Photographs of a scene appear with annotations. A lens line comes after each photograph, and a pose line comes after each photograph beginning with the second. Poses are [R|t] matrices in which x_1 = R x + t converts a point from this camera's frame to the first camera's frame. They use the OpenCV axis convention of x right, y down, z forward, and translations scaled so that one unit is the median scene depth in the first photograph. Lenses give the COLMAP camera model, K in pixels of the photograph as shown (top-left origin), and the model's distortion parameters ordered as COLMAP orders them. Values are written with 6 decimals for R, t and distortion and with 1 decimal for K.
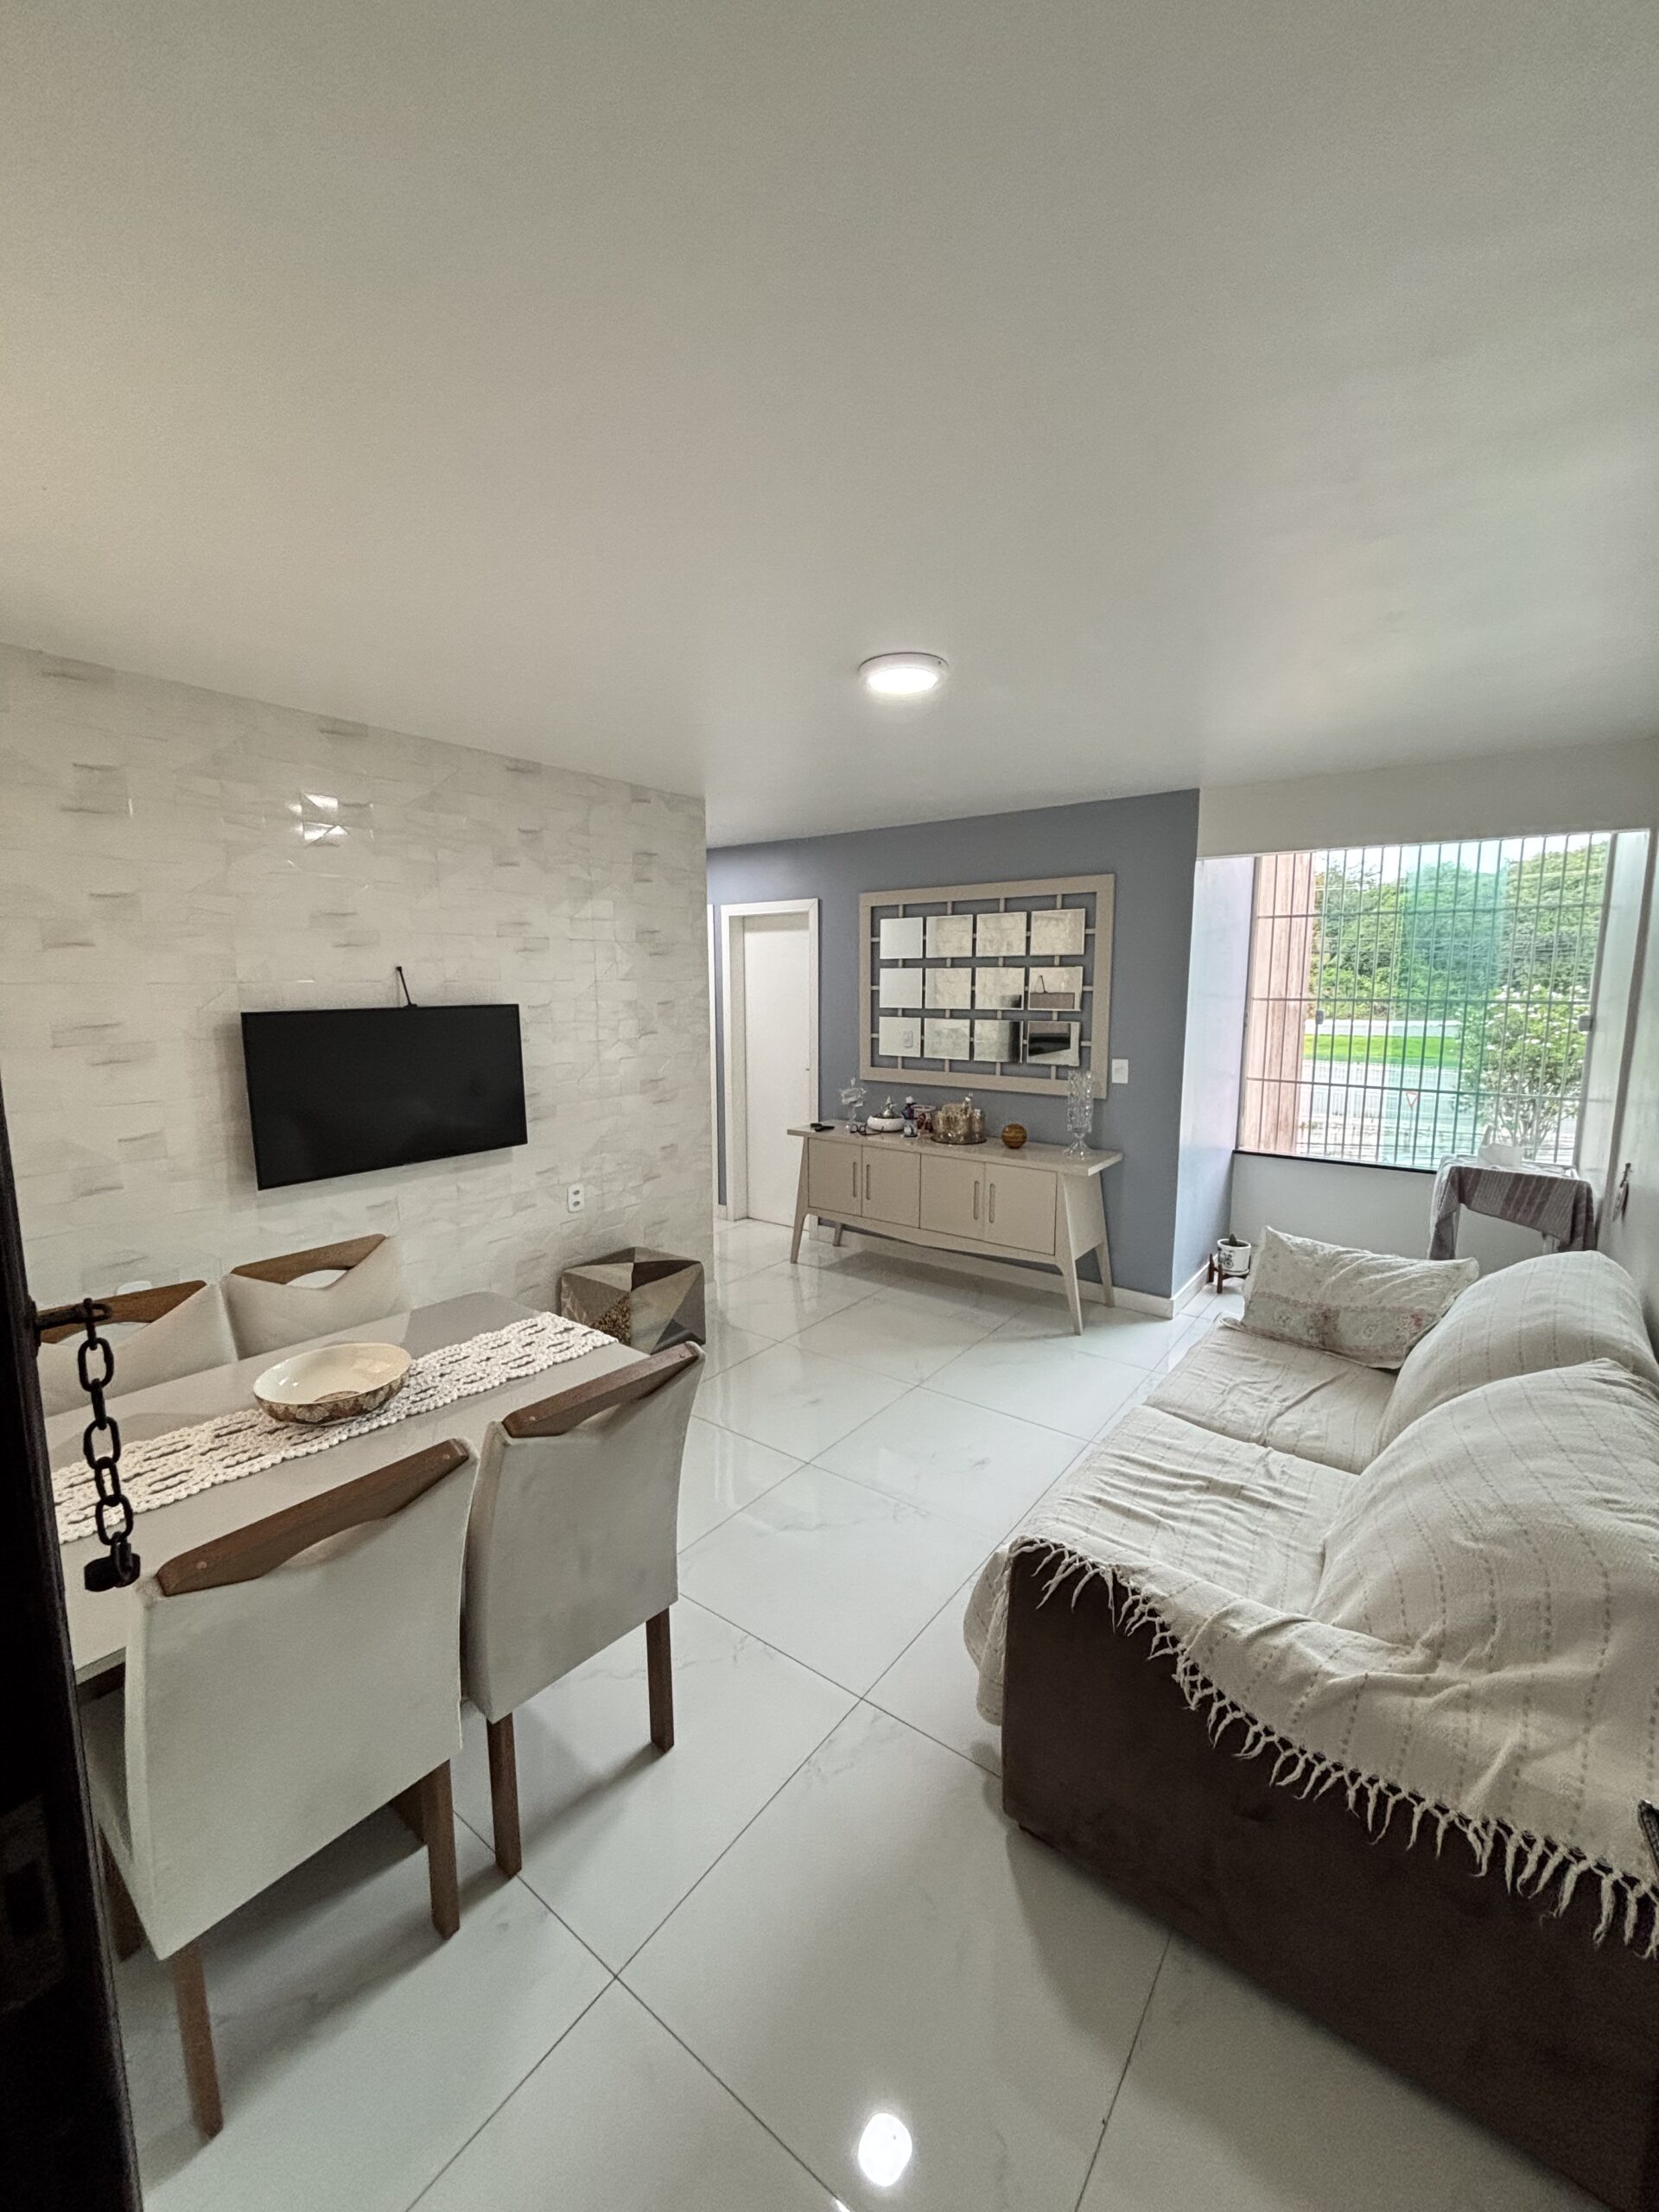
lens RADIAL K [[884.6, 0, 827.6], [0, 884.6, 1107.3], [0, 0, 1]] dist [-0.006706, -0.000623]
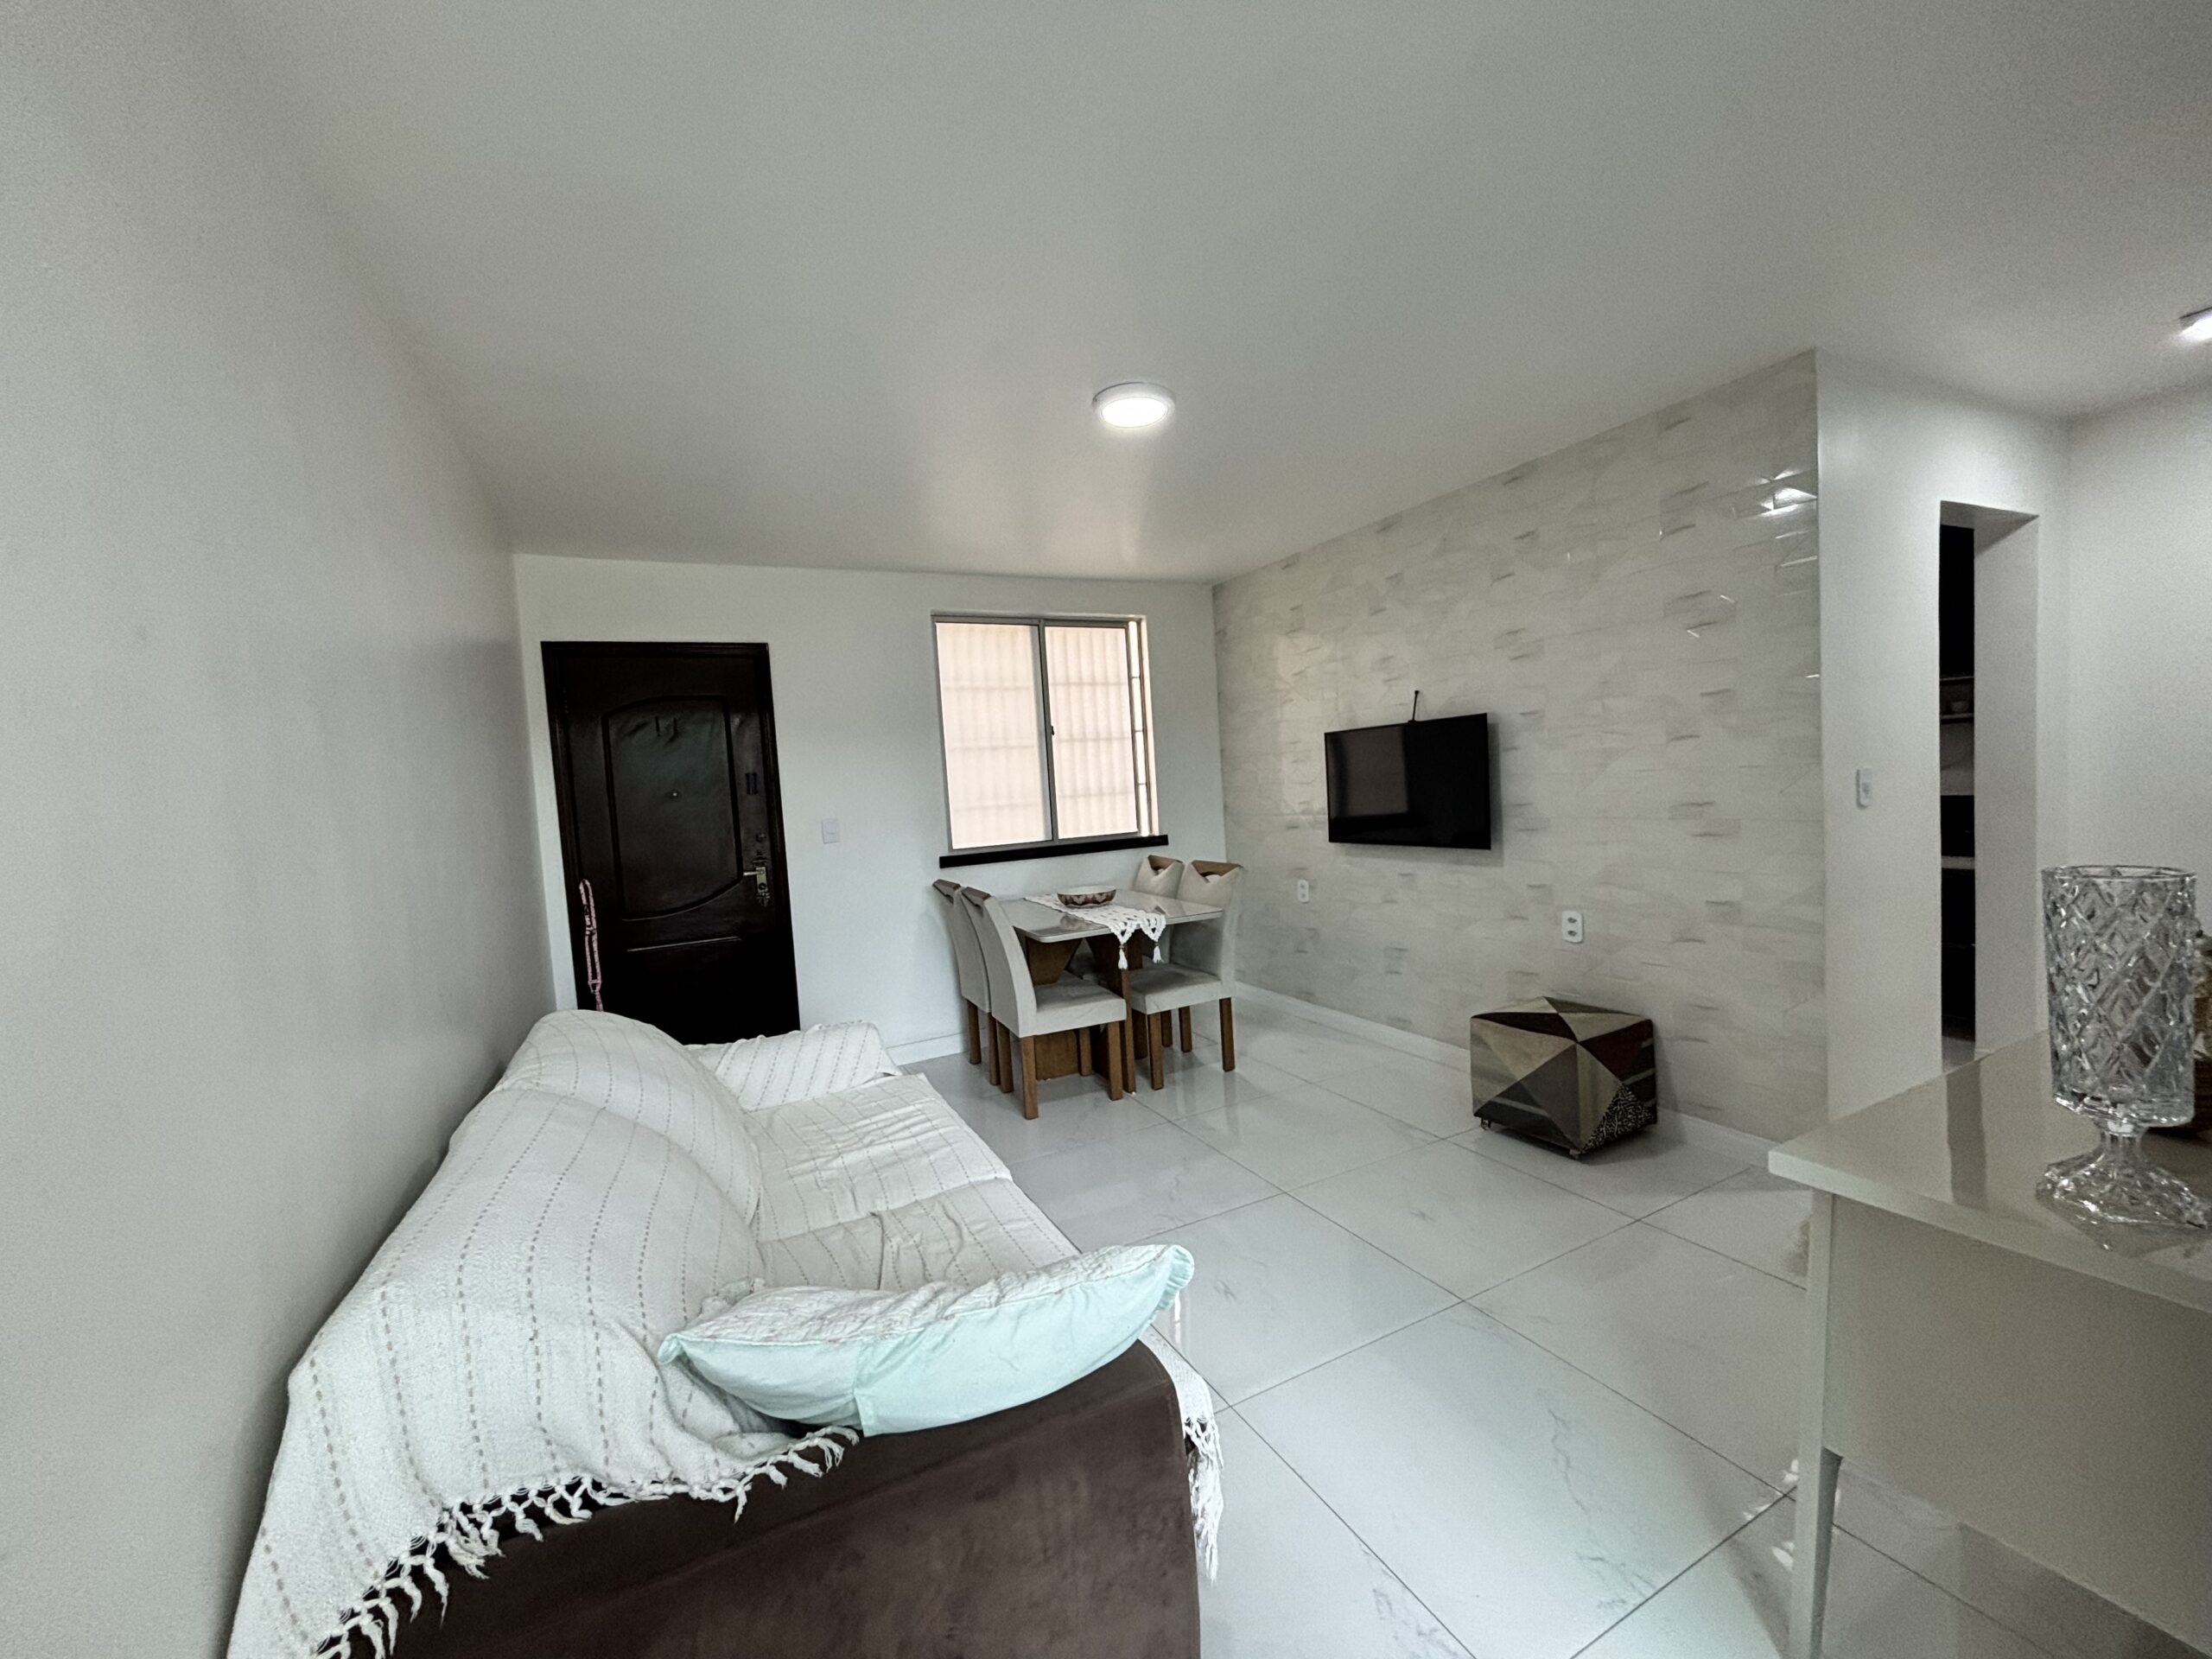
lens RADIAL K [[884.6, 0, 1106.8], [0, 884.6, 824.8], [0, 0, 1]] dist [-0.006706, -0.000623]
pose [[-0.435662, 0.073720, -0.897086, 0.747363], [-0.066282, 0.991307, 0.113653, -0.072380], [0.897666, 0.108975, -0.426989, 1.009734]]
